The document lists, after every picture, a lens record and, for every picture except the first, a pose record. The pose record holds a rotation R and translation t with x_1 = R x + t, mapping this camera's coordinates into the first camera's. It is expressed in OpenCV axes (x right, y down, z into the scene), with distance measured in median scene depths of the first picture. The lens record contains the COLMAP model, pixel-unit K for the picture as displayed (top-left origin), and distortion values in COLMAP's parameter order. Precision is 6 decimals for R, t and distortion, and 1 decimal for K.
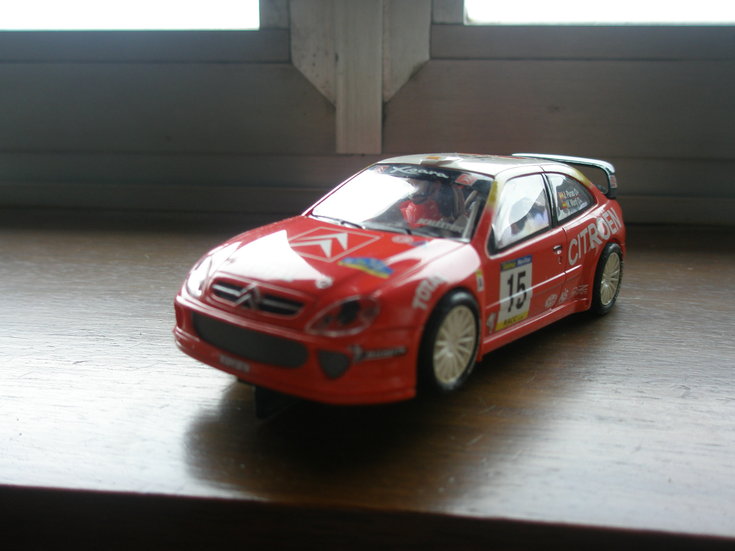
lens RADIAL K [[770.1, 0, 367.5], [0, 770.1, 275.5], [0, 0, 1]] dist [0.011548, 0.004858]
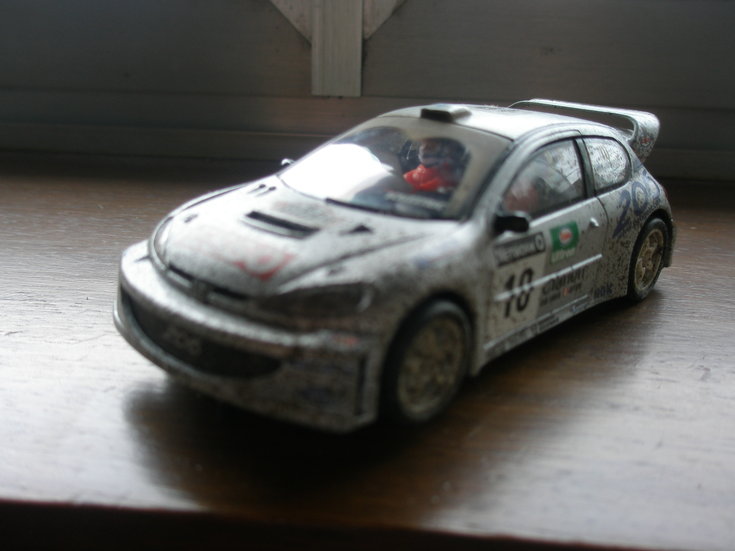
lens RADIAL K [[770.1, 0, 367.5], [0, 770.1, 275.5], [0, 0, 1]] dist [0.011548, 0.004858]
pose [[0.999332, 0.010175, 0.035104, -0.007378], [-0.012612, 0.997474, 0.069910, -0.017269], [-0.034304, -0.070306, 0.996935, 0.127761]]
